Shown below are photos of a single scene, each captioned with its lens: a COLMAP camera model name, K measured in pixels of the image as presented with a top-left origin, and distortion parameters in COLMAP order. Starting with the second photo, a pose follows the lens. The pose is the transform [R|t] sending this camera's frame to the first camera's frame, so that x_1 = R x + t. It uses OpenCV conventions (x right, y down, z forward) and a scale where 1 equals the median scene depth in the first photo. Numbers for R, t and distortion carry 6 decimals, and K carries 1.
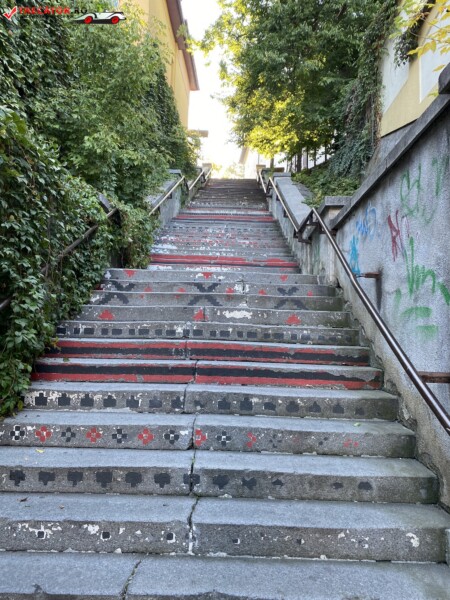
lens RADIAL K [[439.8, 0, 227.0], [0, 439.8, 296.7], [0, 0, 1]] dist [0.028297, -0.026395]
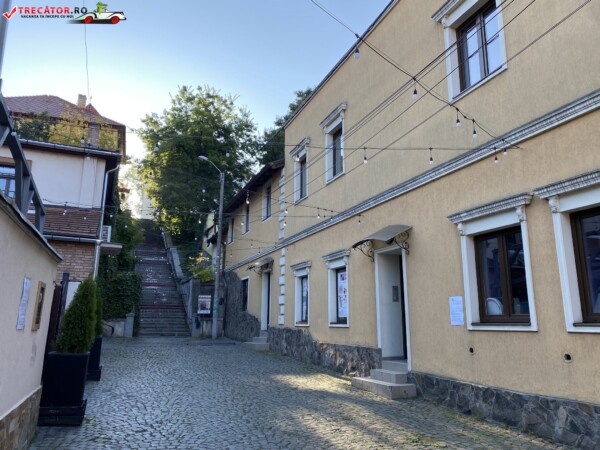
lens RADIAL K [[440.4, 0, 298.6], [0, 440.4, 219.9], [0, 0, 1]] dist [0.013680, -0.001159]
pose [[0.915358, 0.063960, 0.397528, -0.741811], [-0.013363, 0.991584, -0.128770, -0.283223], [-0.402419, 0.112558, 0.908510, -5.204397]]
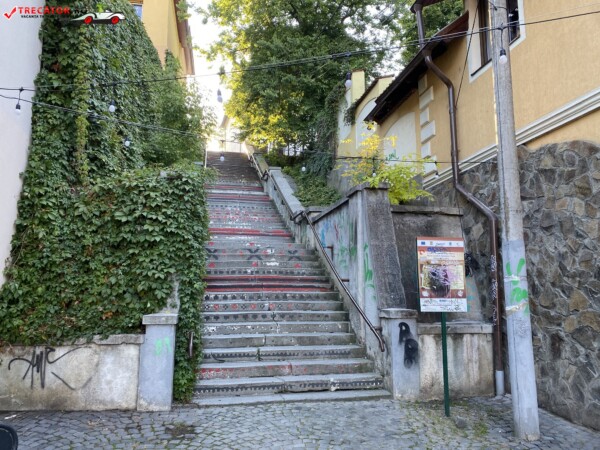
lens RADIAL K [[439.8, 0, 296.3], [0, 439.8, 225.7], [0, 0, 1]] dist [0.028297, -0.026395]
pose [[0.976651, 0.002562, 0.214819, -0.326550], [0.008467, 0.998693, -0.050403, -0.037548], [-0.214667, 0.051045, 0.975352, -1.162826]]
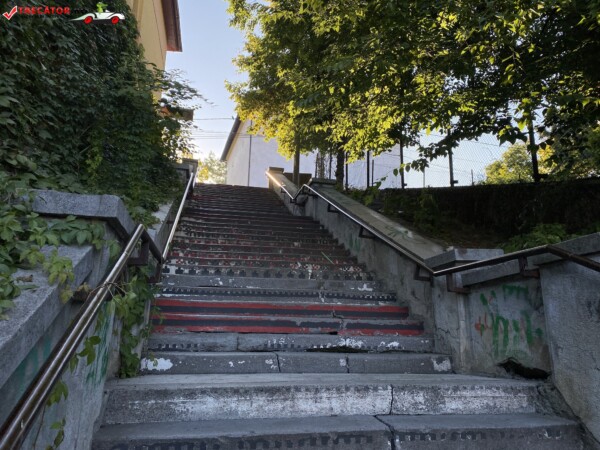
lens RADIAL K [[439.8, 0, 296.3], [0, 439.8, 225.7], [0, 0, 1]] dist [0.028297, -0.026395]
pose [[0.973601, 0.038725, 0.224947, -0.209156], [-0.004195, 0.988372, -0.151996, -0.681416], [-0.228218, 0.147040, 0.962443, 2.230108]]
